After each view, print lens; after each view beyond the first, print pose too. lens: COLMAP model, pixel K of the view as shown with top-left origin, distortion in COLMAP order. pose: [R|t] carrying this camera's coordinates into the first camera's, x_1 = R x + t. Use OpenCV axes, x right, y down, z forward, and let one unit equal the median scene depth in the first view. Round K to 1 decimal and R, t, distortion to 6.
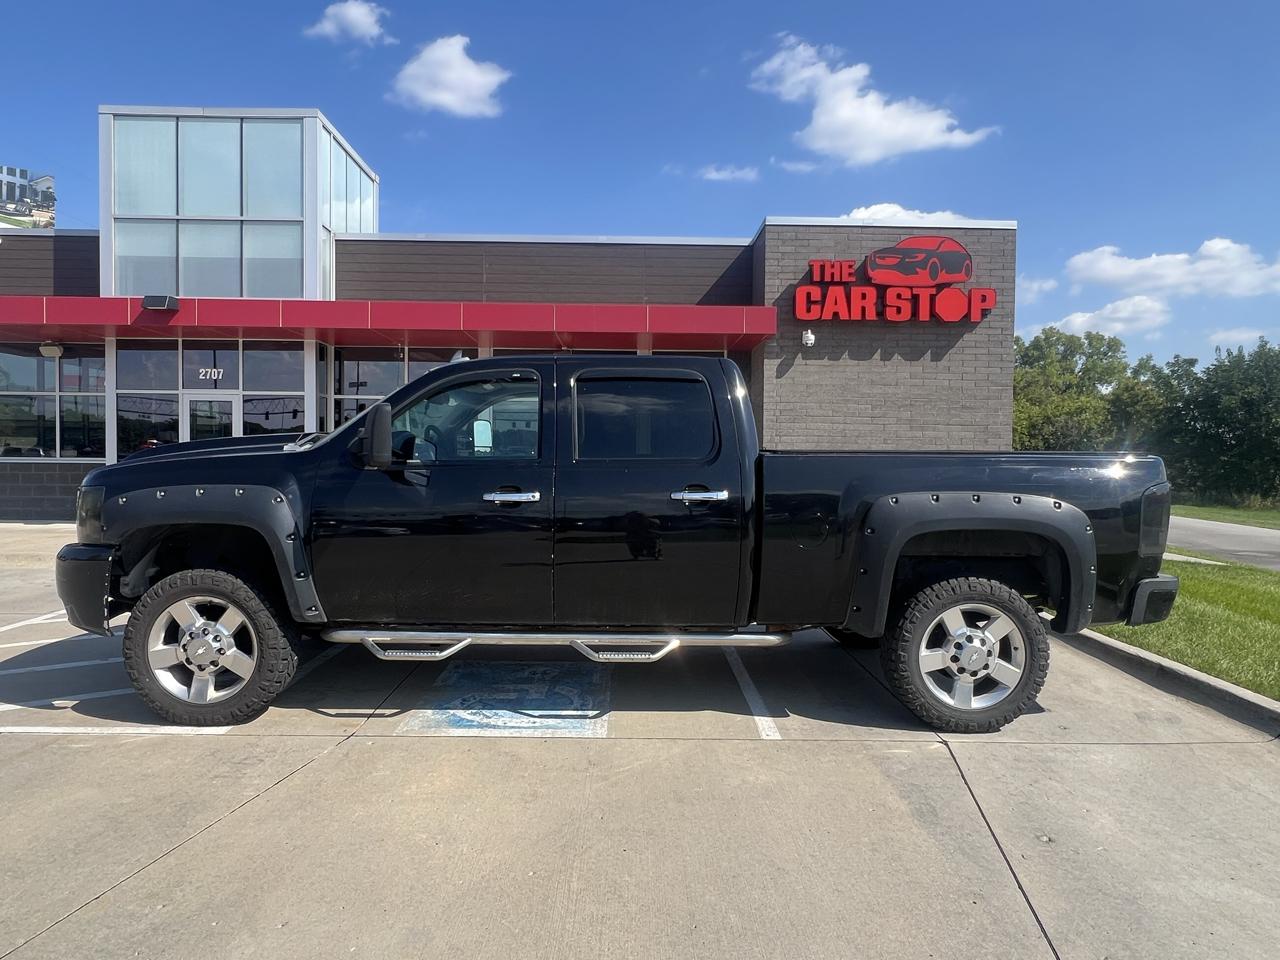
lens RADIAL K [[799.5, 0, 638.9], [0, 799.5, 483.7], [0, 0, 1]] dist [-0.001055, -0.002127]
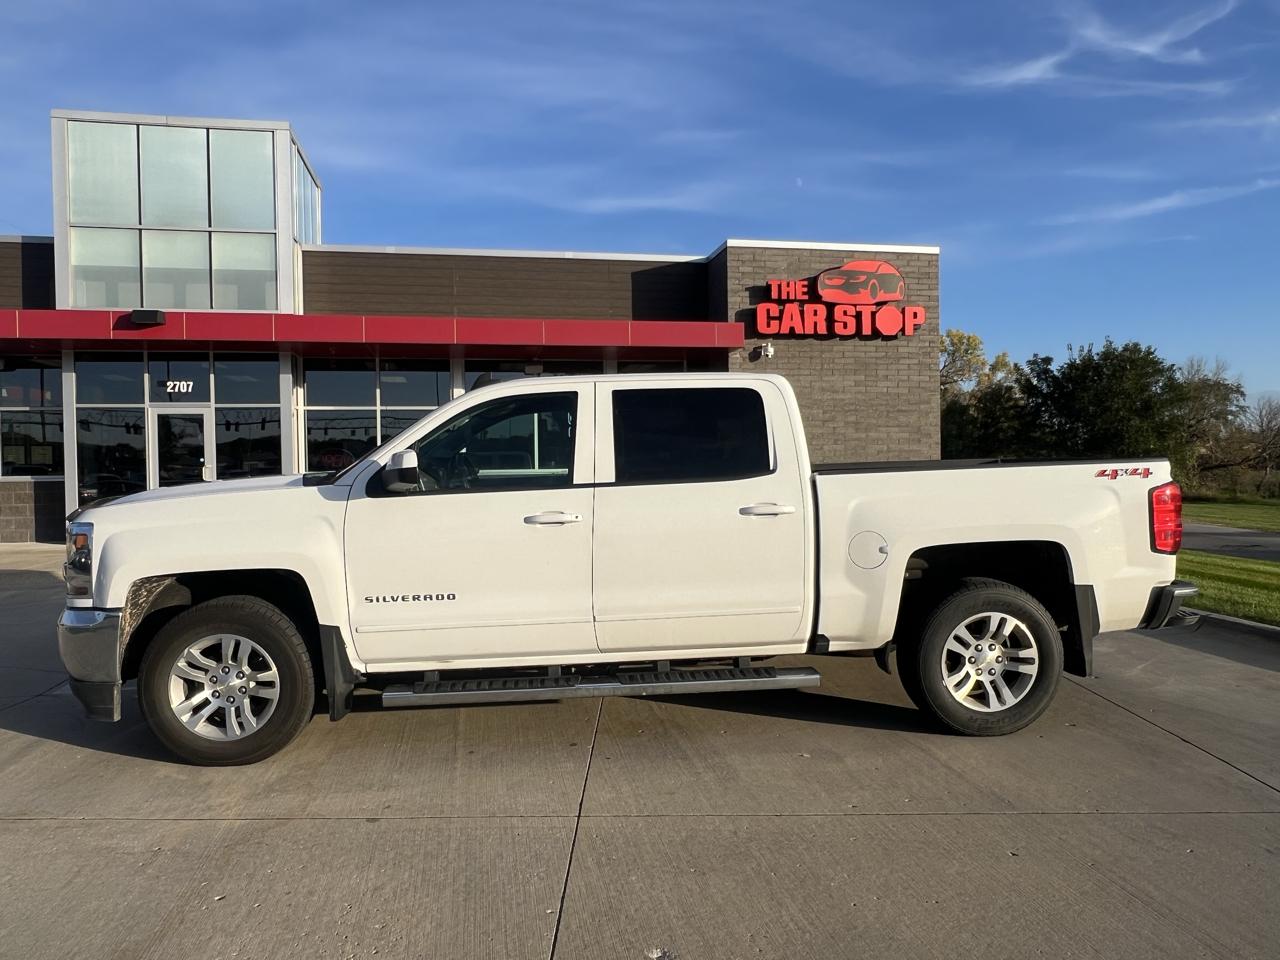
lens RADIAL K [[870.2, 0, 629.2], [0, 870.2, 483.2], [0, 0, 1]] dist [-0.001051, 0.000748]
pose [[0.985592, -0.027167, 0.166945, -0.184124], [0.028841, 0.999555, -0.007609, 0.005256], [-0.166664, 0.012314, 0.985937, -0.152117]]
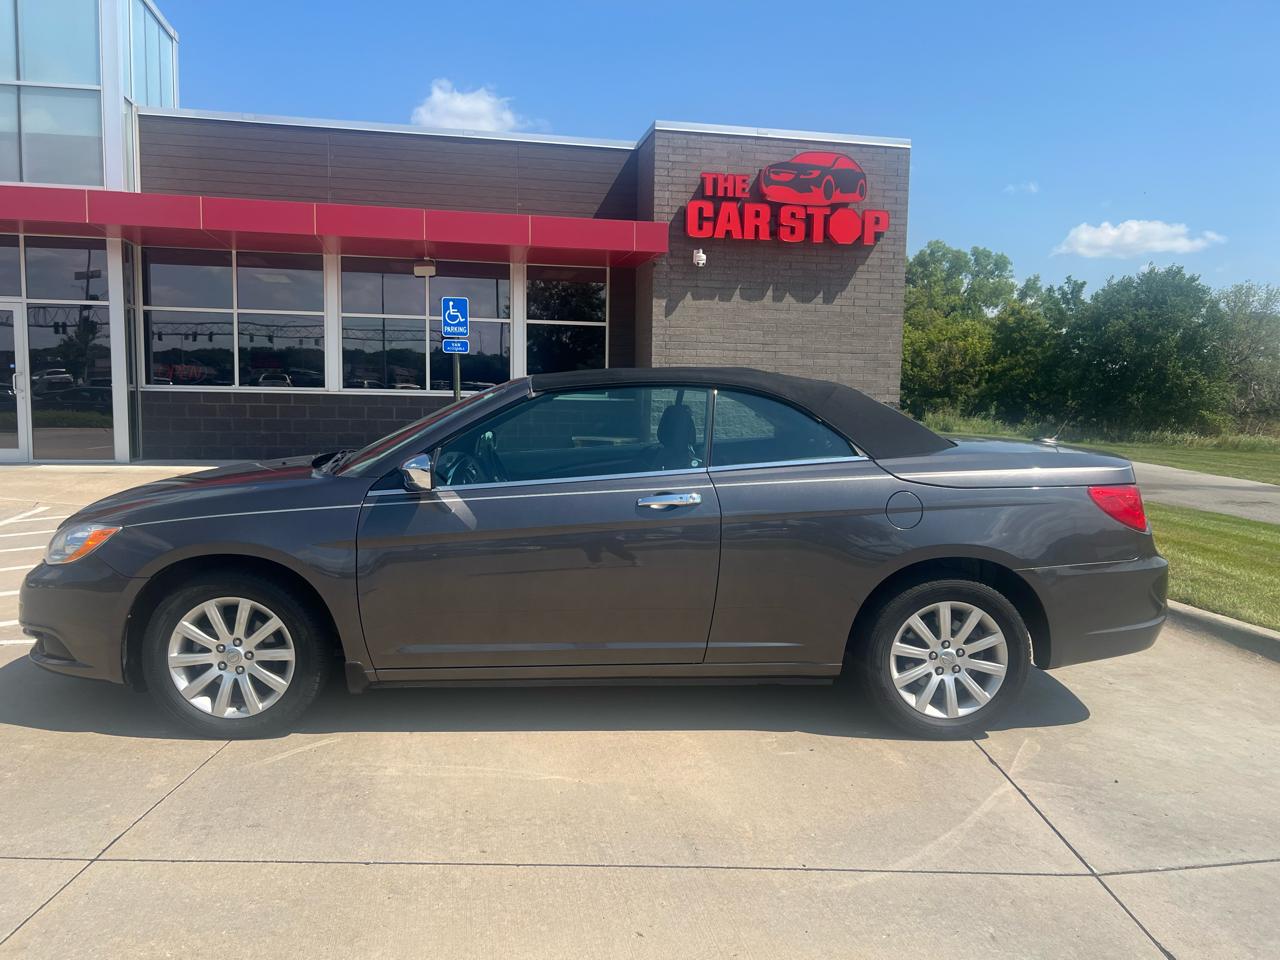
lens RADIAL K [[969.6, 0, 636.4], [0, 969.6, 482.1], [0, 0, 1]] dist [0.050175, -0.062950]
pose [[0.982432, -0.011330, 0.186275, -0.075989], [-0.000664, 0.997937, 0.064203, 0.007232], [-0.186618, -0.063199, 0.980398, -0.117840]]
